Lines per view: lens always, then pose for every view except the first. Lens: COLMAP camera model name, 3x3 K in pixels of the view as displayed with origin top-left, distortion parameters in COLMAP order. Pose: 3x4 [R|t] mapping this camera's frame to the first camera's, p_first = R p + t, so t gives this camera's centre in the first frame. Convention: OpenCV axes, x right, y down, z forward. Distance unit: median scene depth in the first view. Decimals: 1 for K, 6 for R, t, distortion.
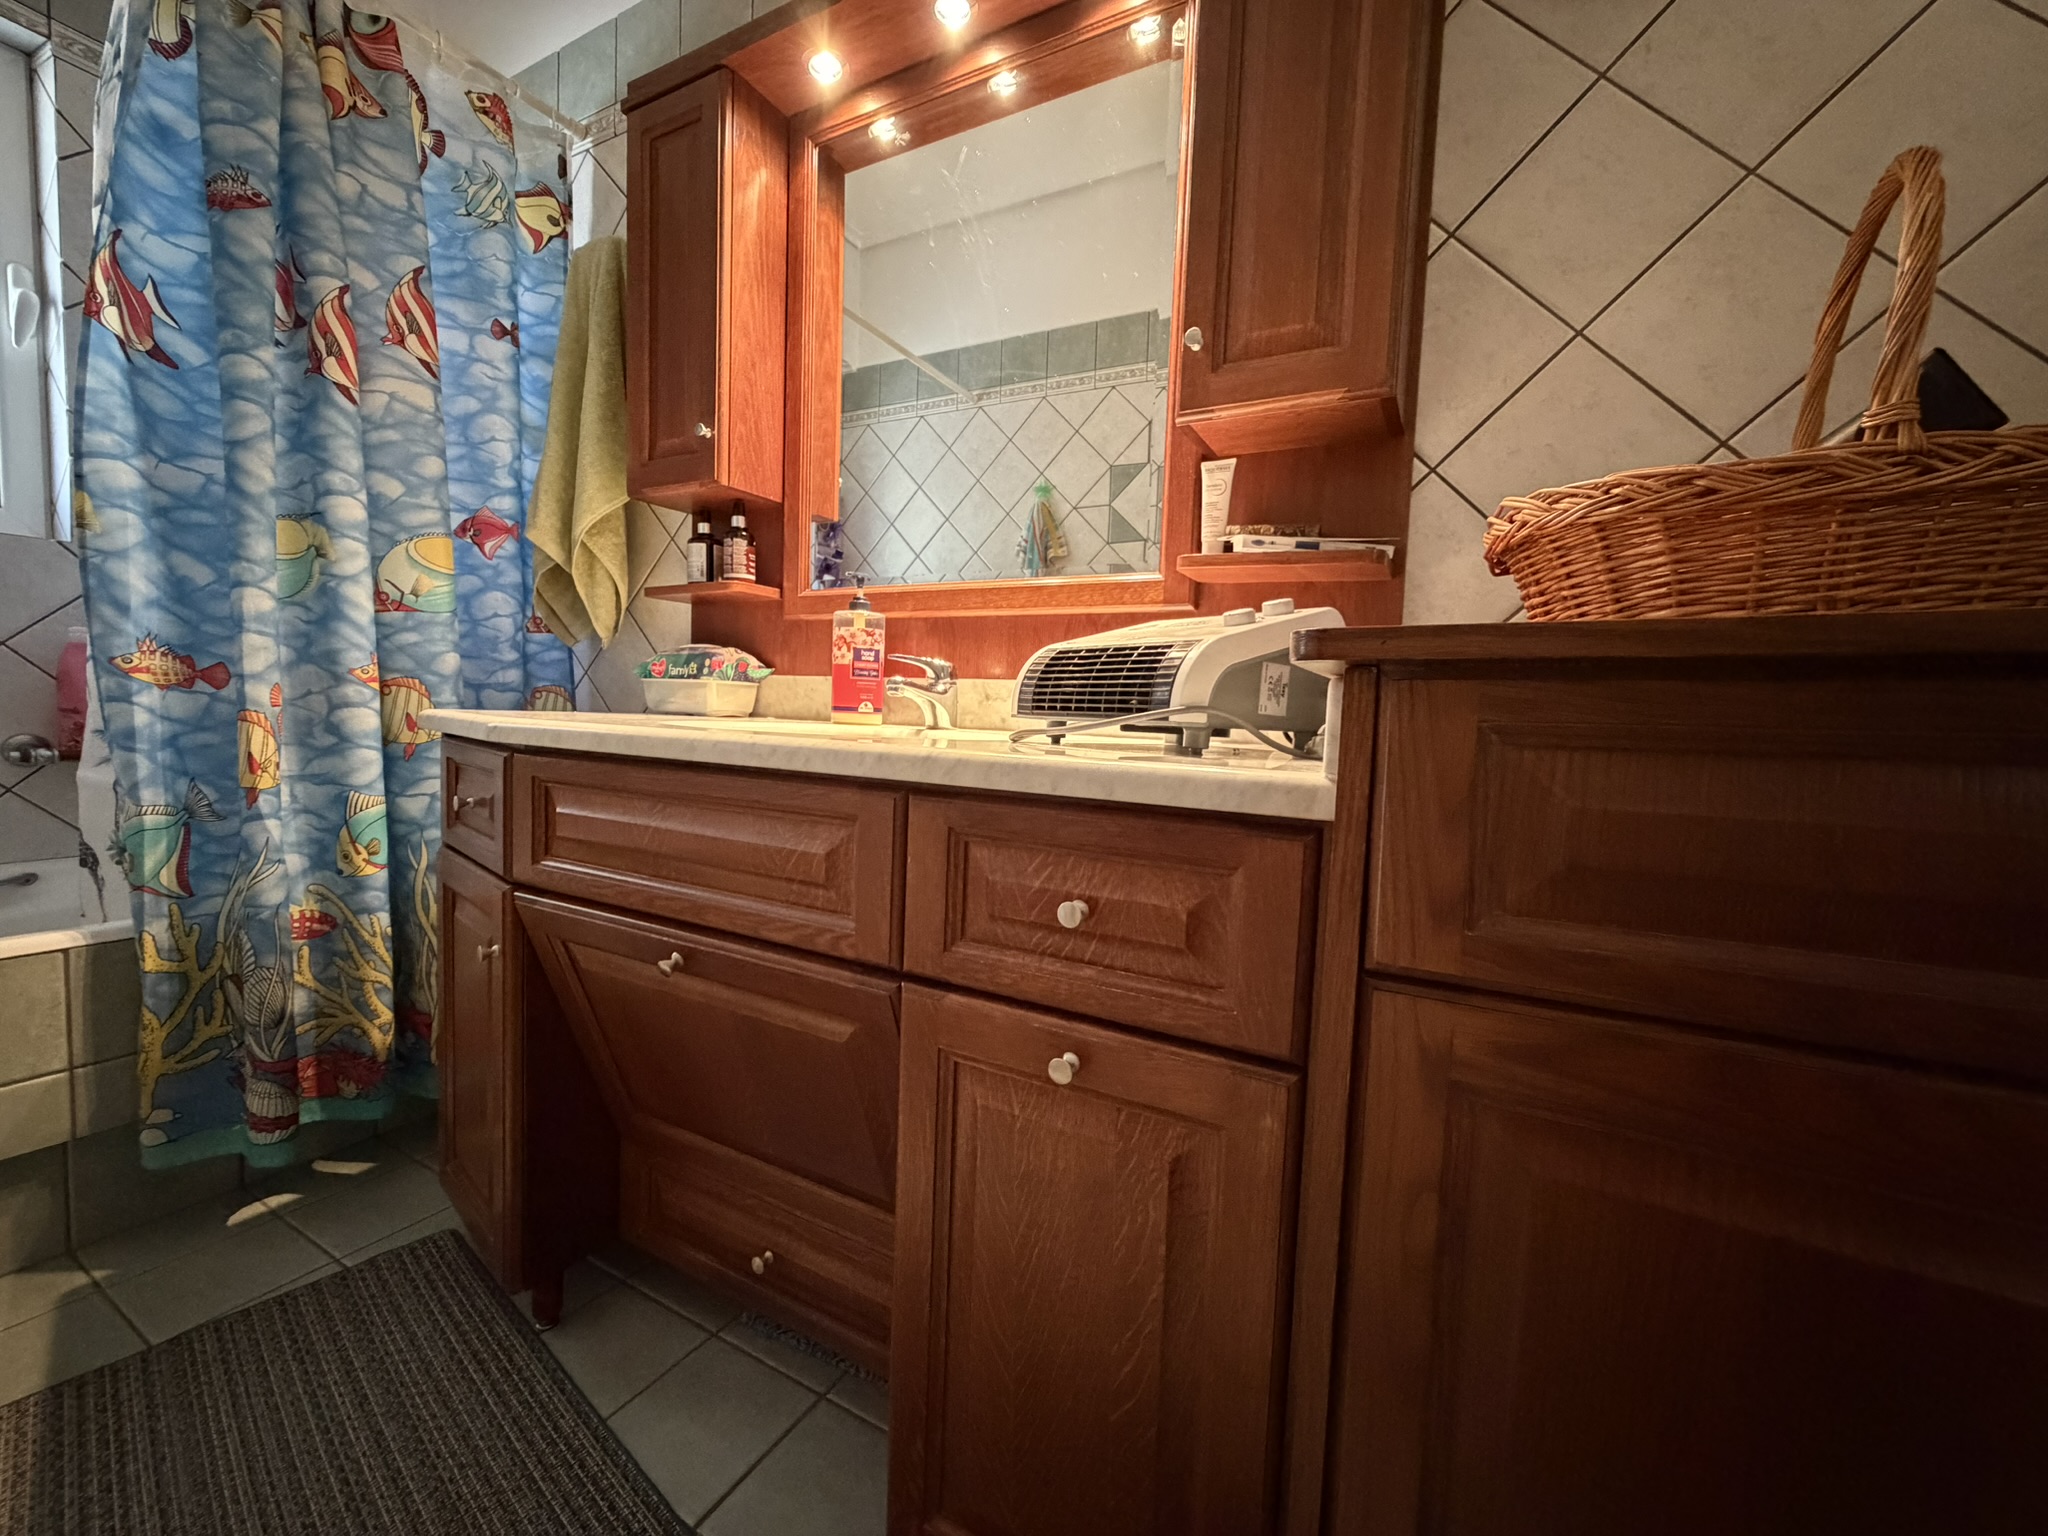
lens RADIAL K [[821.6, 0, 1032.9], [0, 821.6, 767.8], [0, 0, 1]] dist [0.002419, 0.000117]
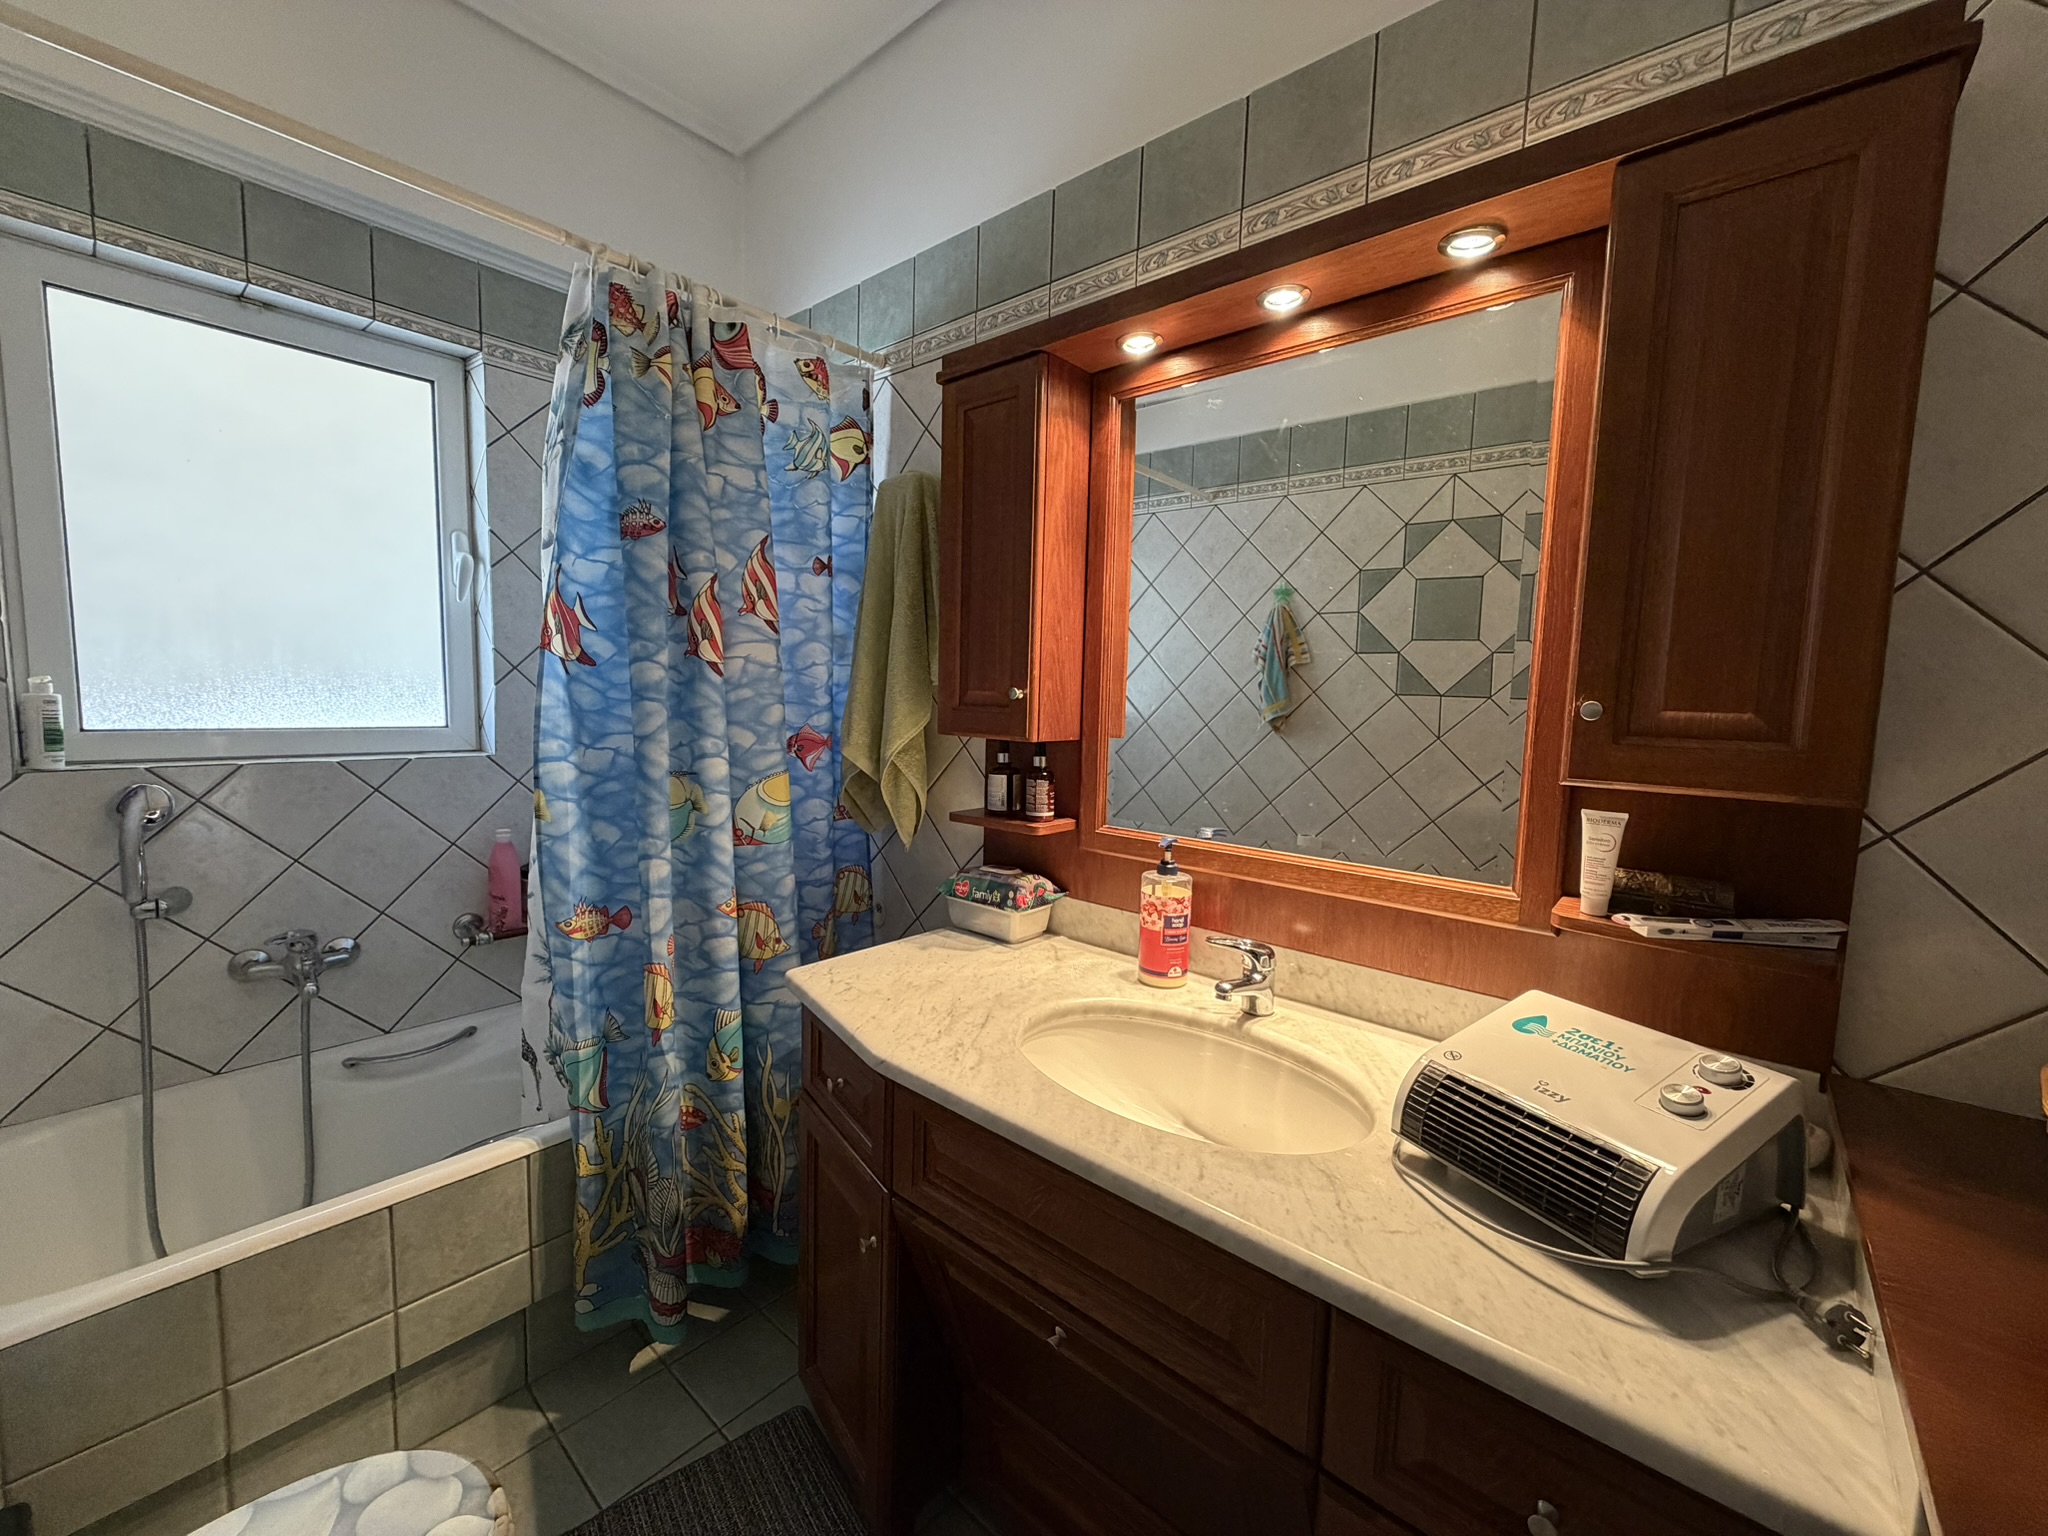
lens RADIAL K [[821.6, 0, 1030.9], [0, 821.6, 763.3], [0, 0, 1]] dist [0.002419, 0.000117]
pose [[0.977337, 0.006866, -0.211580, -0.157523], [-0.002872, 0.999812, 0.019178, -0.337065], [0.211672, -0.018136, 0.977173, -0.026380]]
